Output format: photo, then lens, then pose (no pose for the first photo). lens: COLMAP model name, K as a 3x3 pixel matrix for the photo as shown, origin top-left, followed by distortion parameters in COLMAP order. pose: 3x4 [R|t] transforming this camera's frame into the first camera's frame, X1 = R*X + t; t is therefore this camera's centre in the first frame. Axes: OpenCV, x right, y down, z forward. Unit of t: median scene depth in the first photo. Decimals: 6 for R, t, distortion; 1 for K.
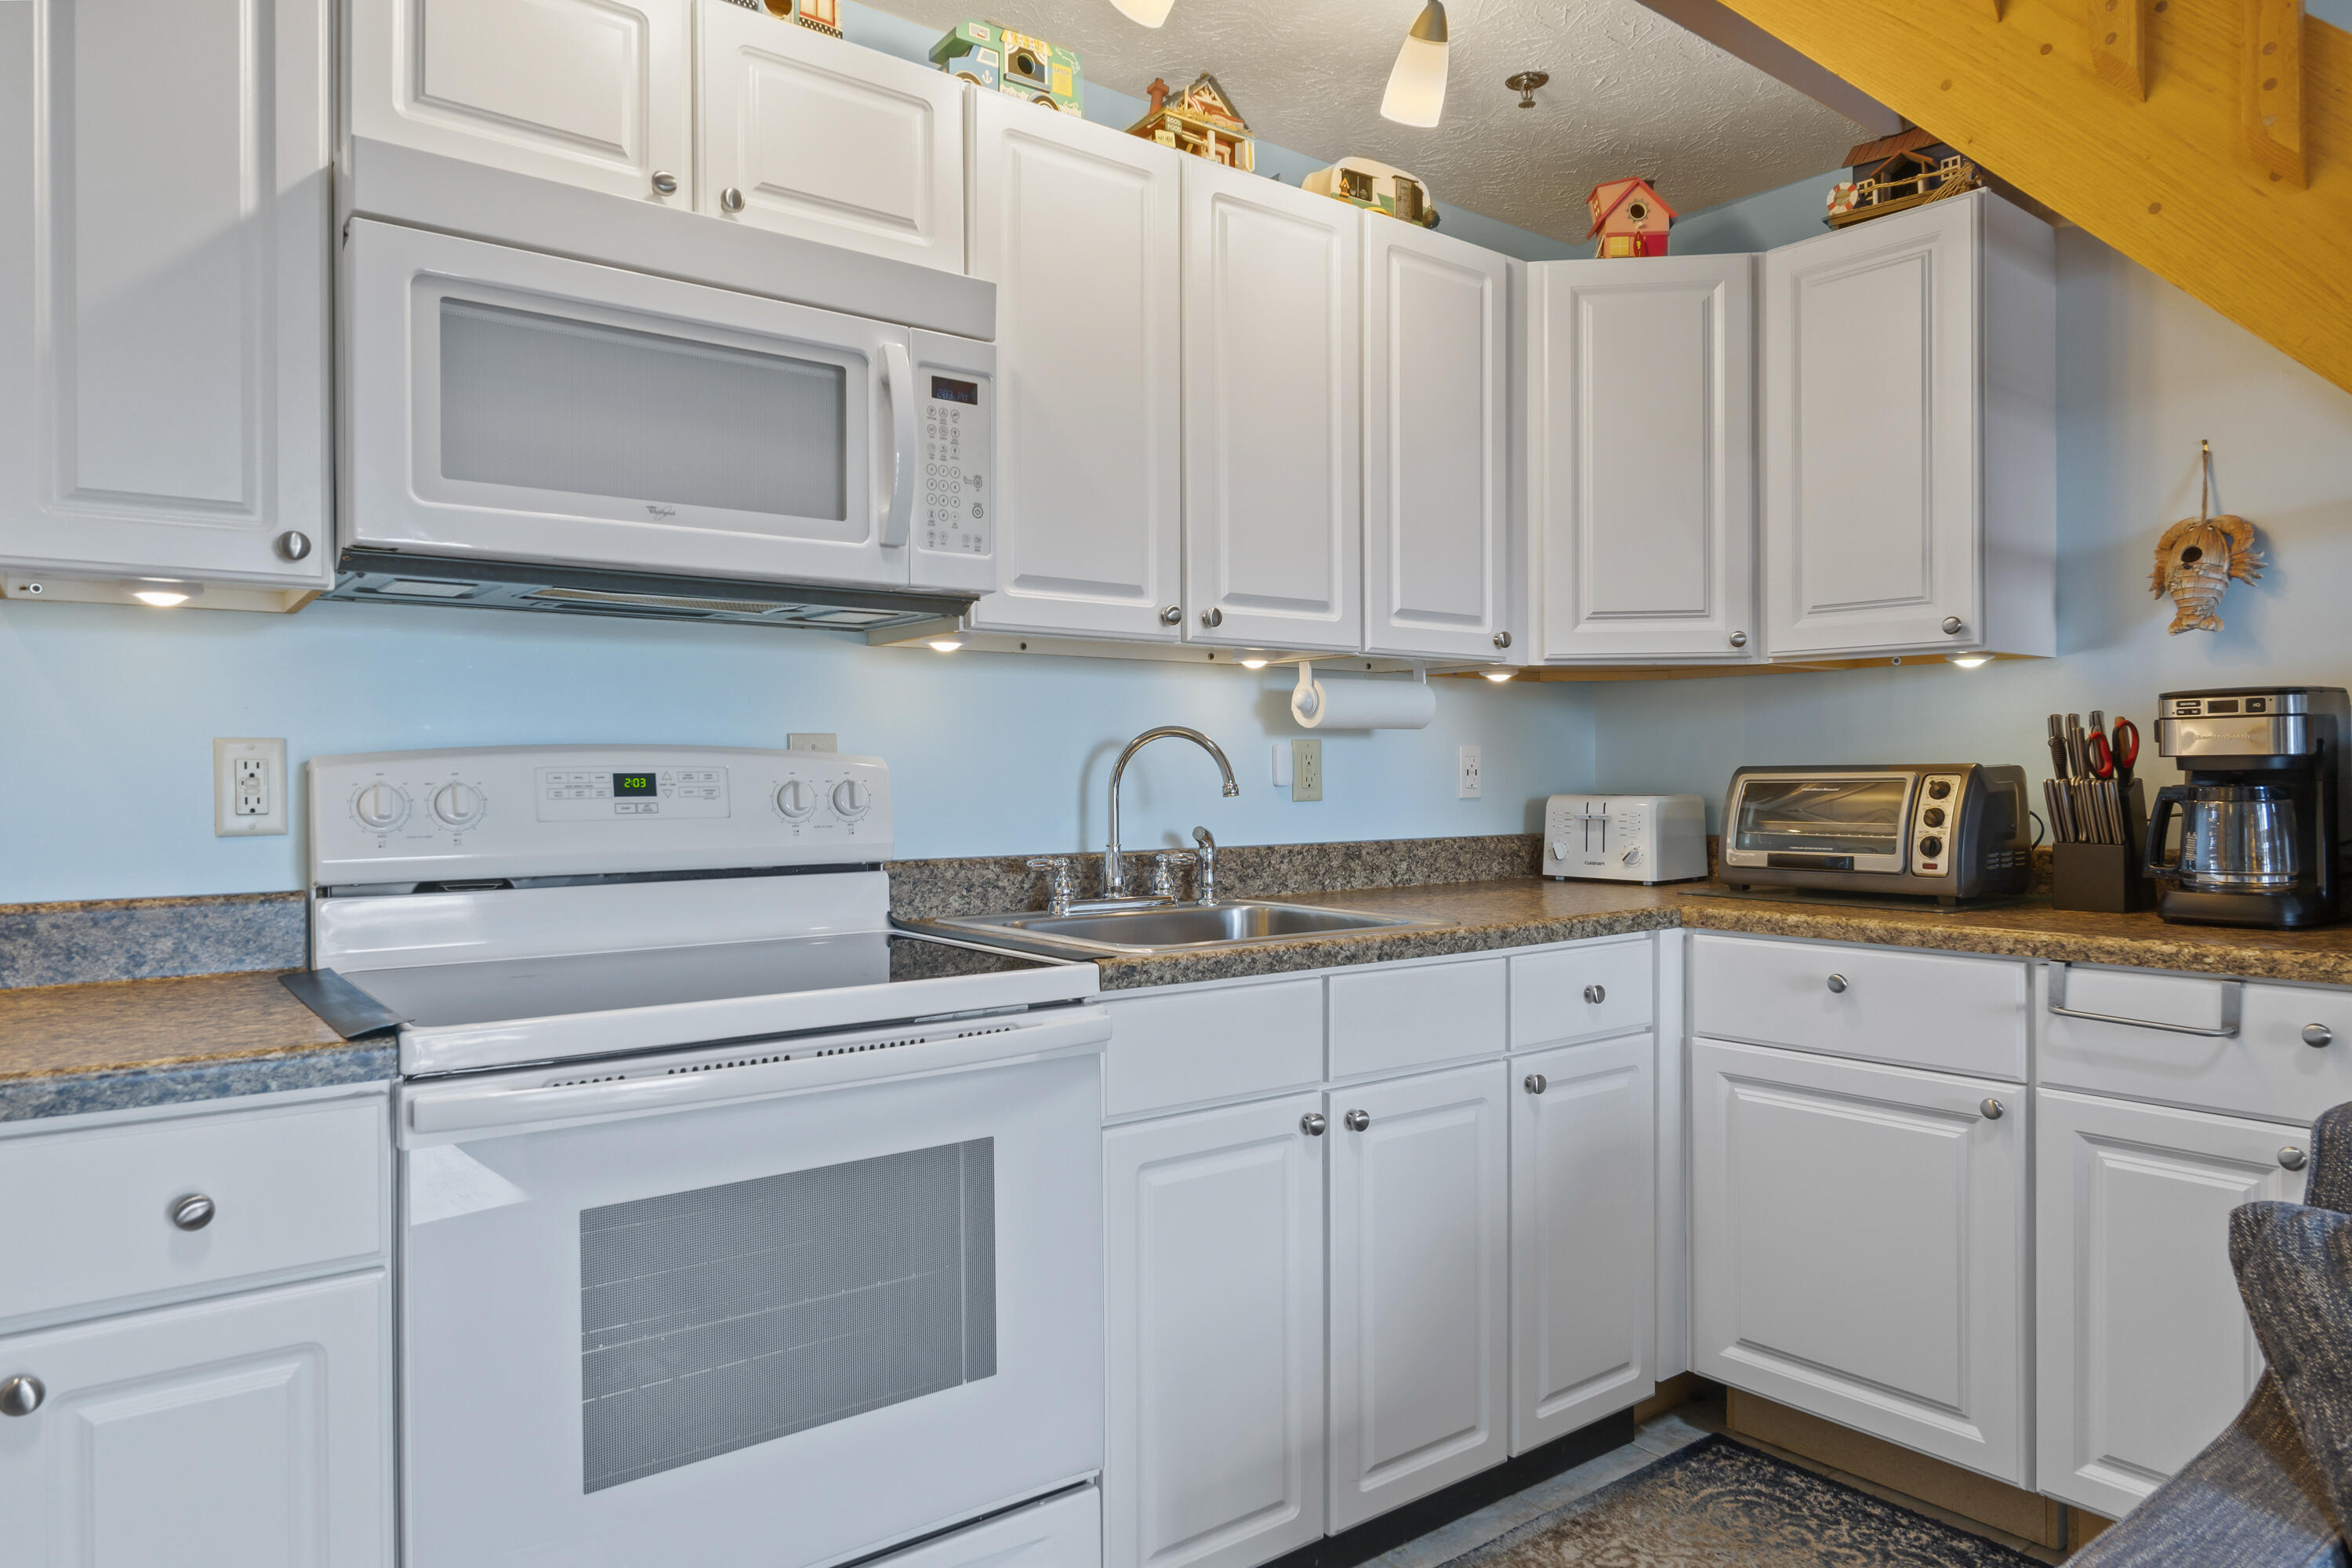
lens RADIAL K [[1458.8, 0, 1178.4], [0, 1458.8, 773.6], [0, 0, 1]] dist [0.000974, 0.002507]
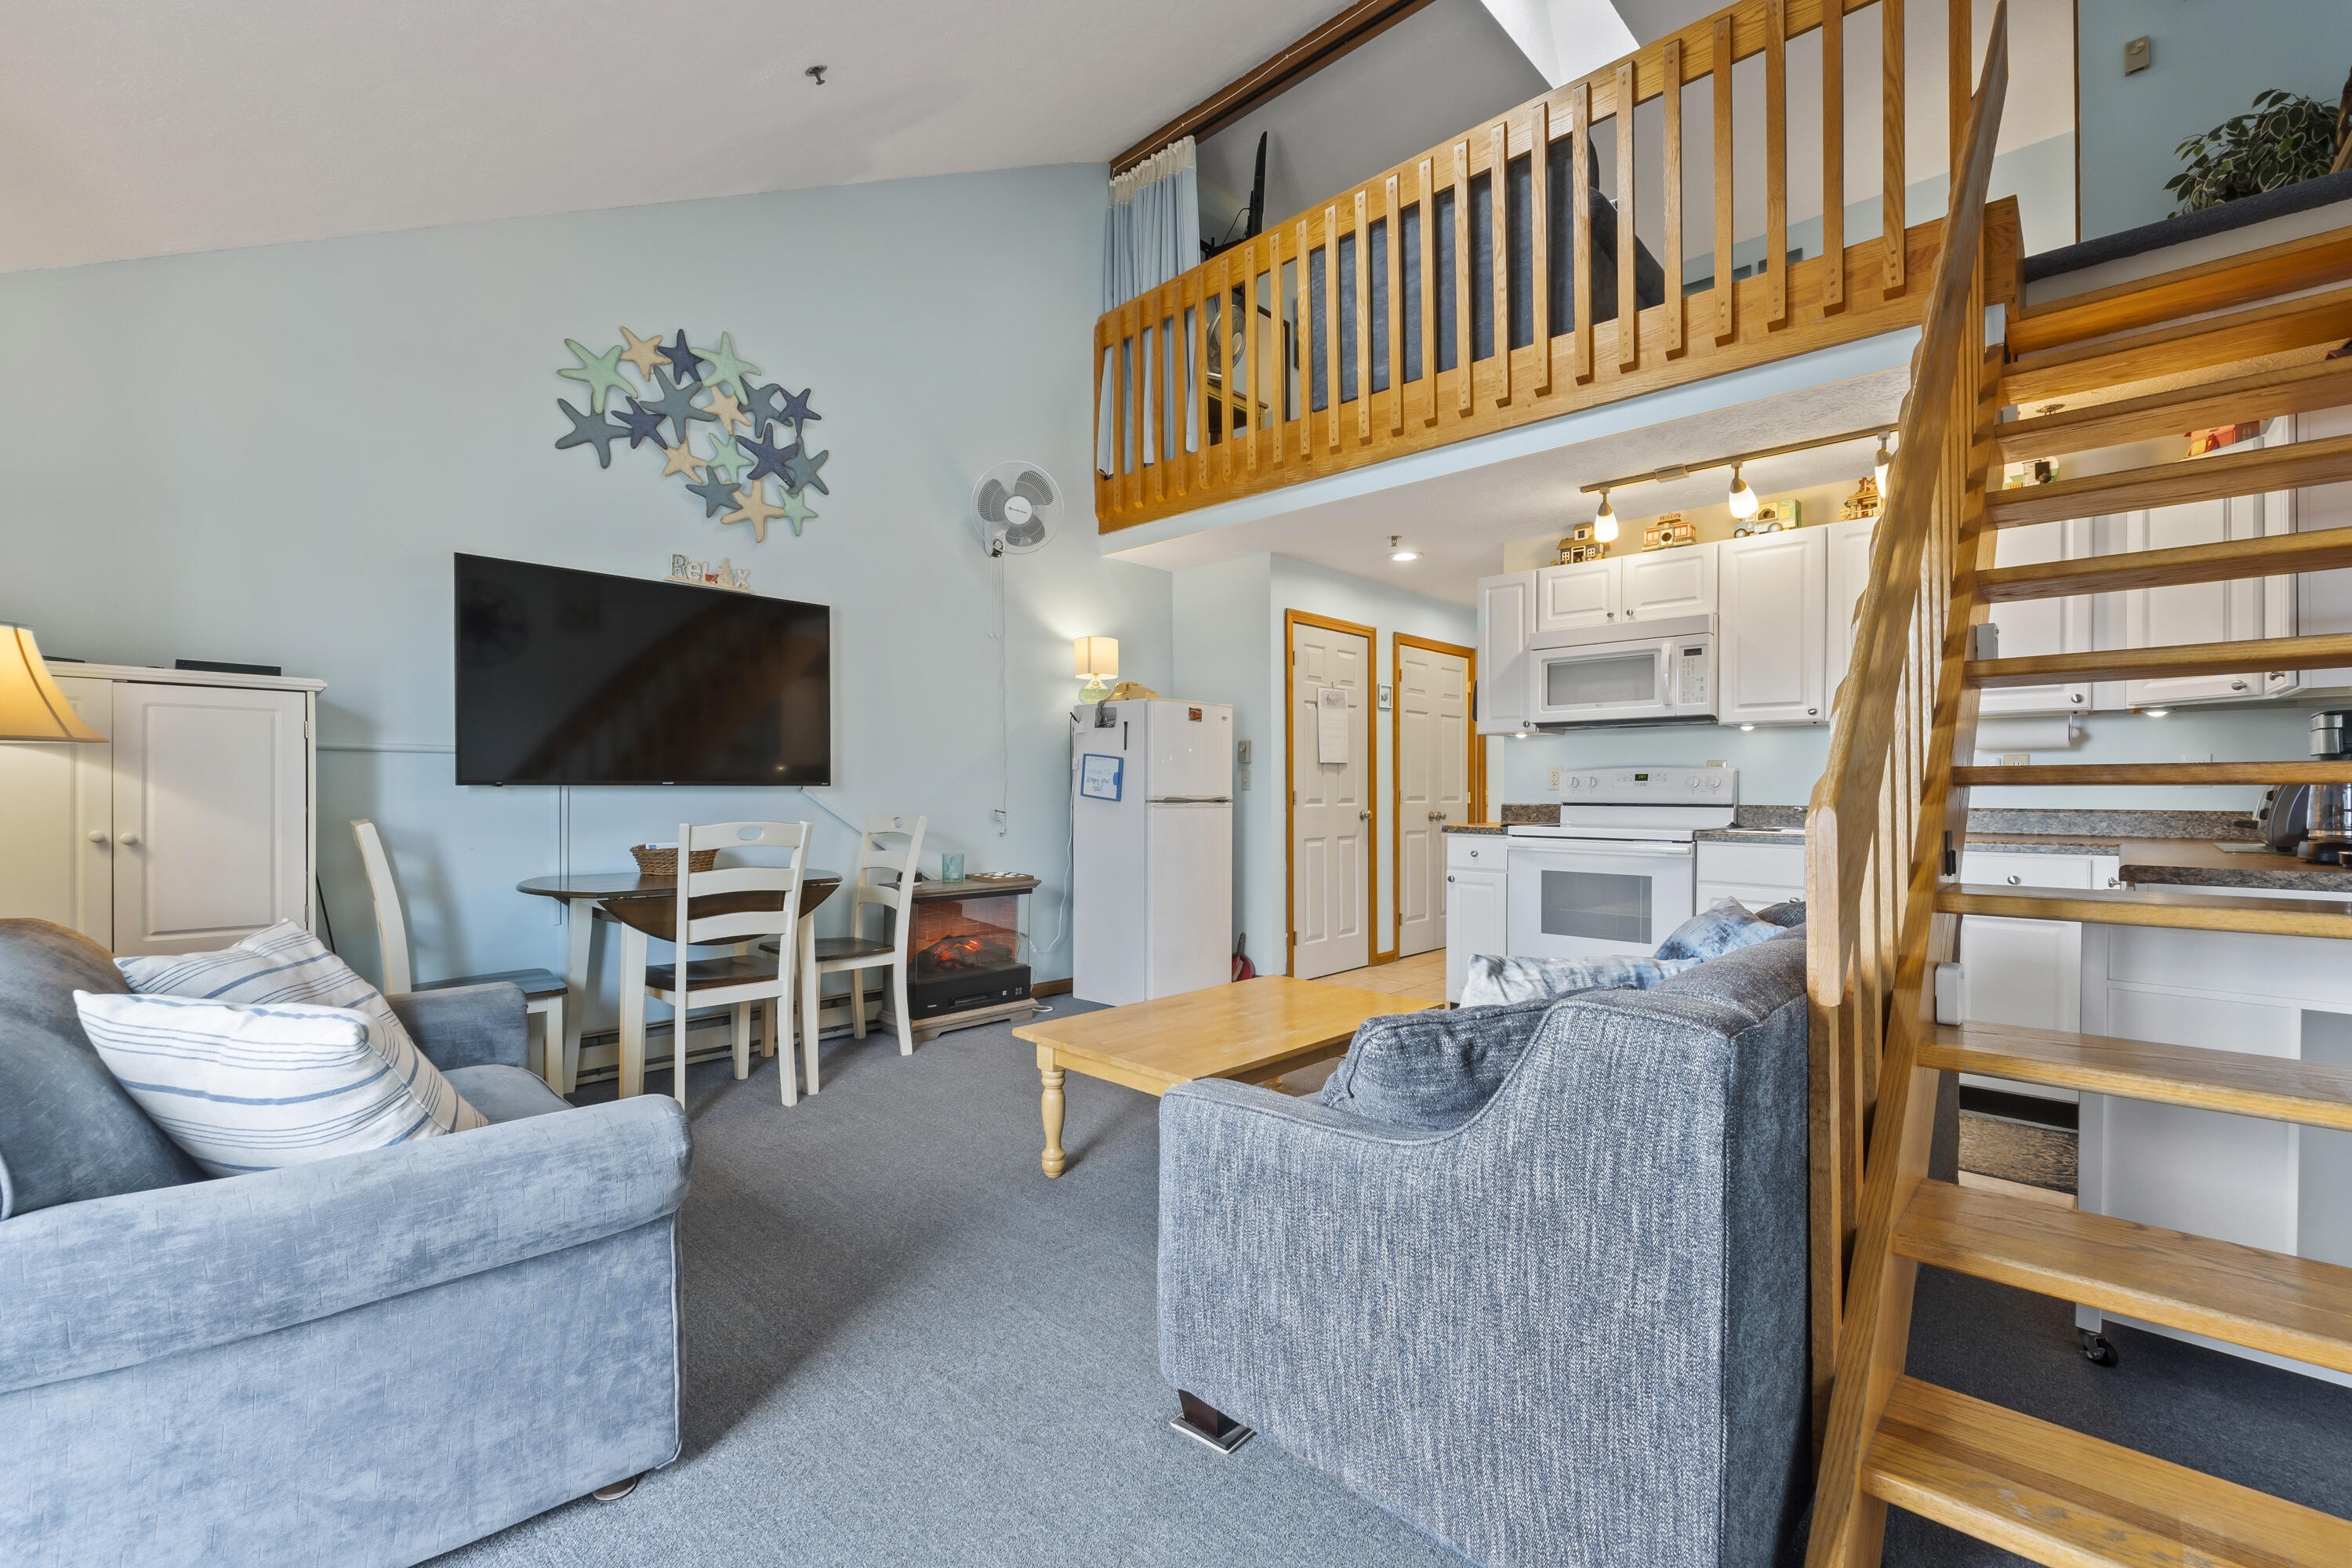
lens RADIAL K [[983.0, 0, 1176.0], [0, 983.0, 784.0], [0, 0, 1]] dist [-0.000471, -0.000079]
pose [[0.158400, 0.002185, -0.987373, 1.515754], [0.000120, 0.999998, 0.002232, 0.015705], [0.987375, -0.000472, 0.158400, -0.378745]]
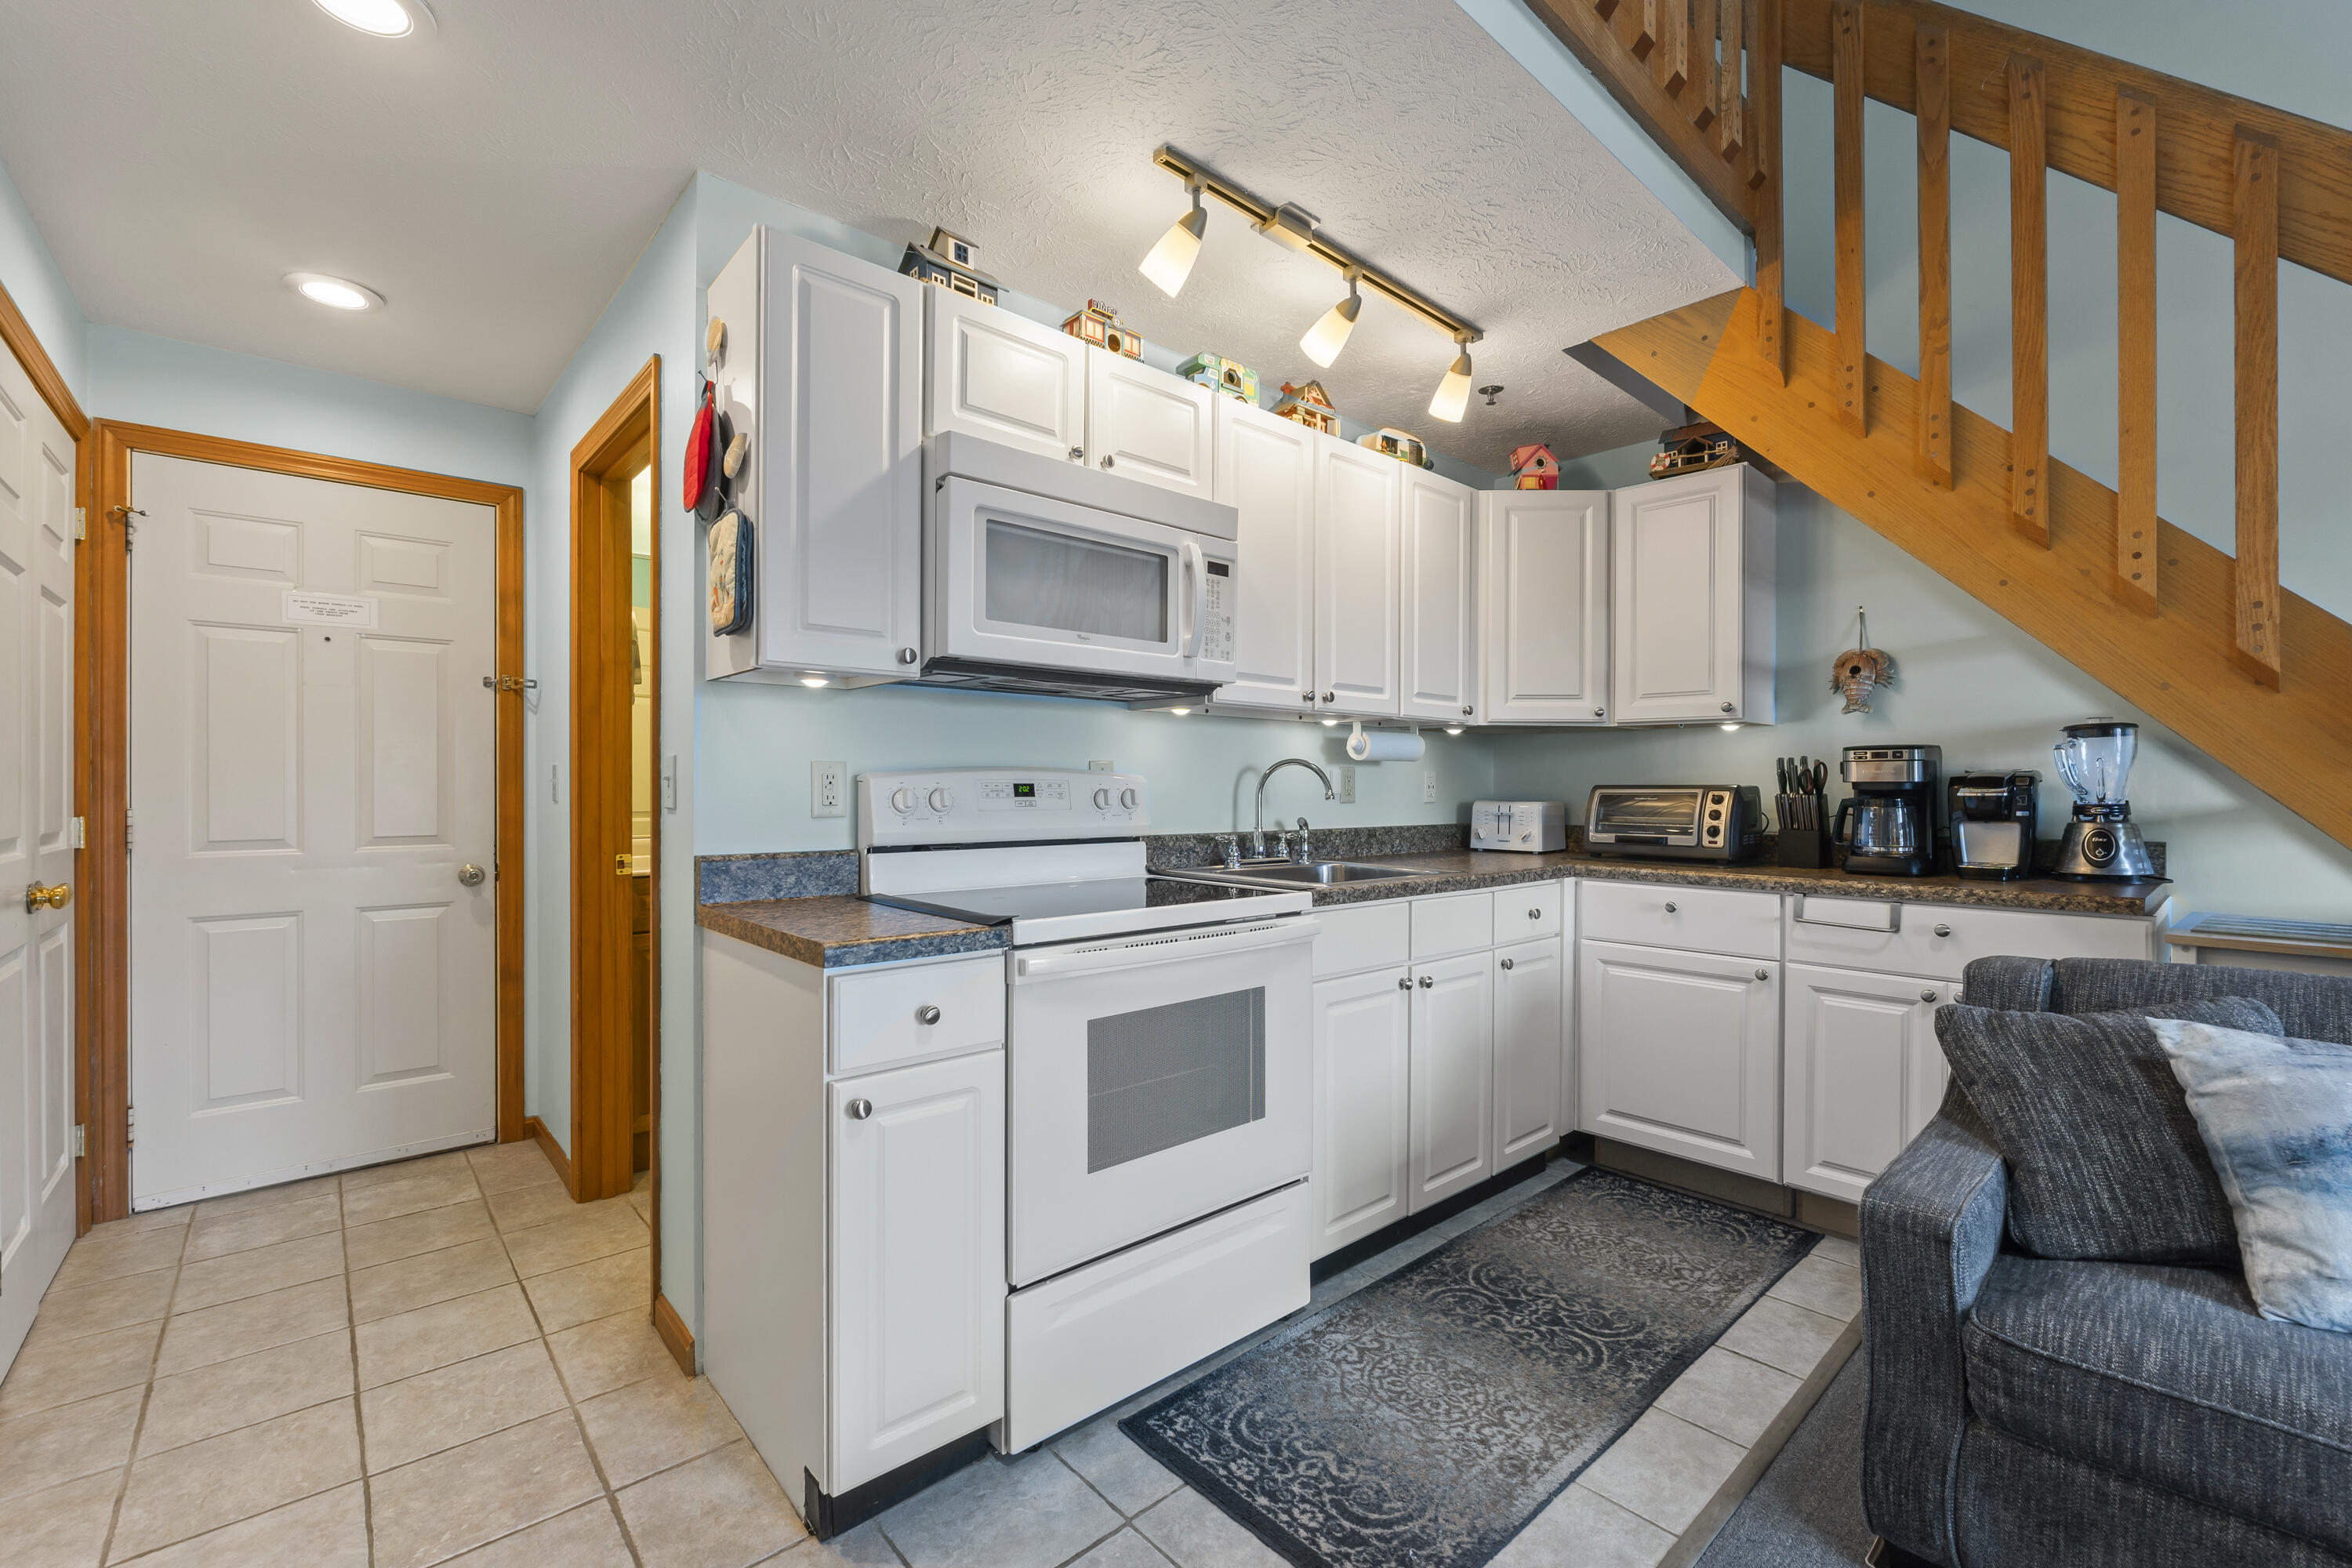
lens RADIAL K [[983.0, 0, 1176.0], [0, 983.0, 784.0], [0, 0, 1]] dist [-0.000471, -0.000079]
pose [[0.997170, 0.009362, 0.074600, -0.248848], [-0.009251, 0.999956, -0.001824, 0.000666], [-0.074614, 0.001129, 0.997212, -0.158585]]
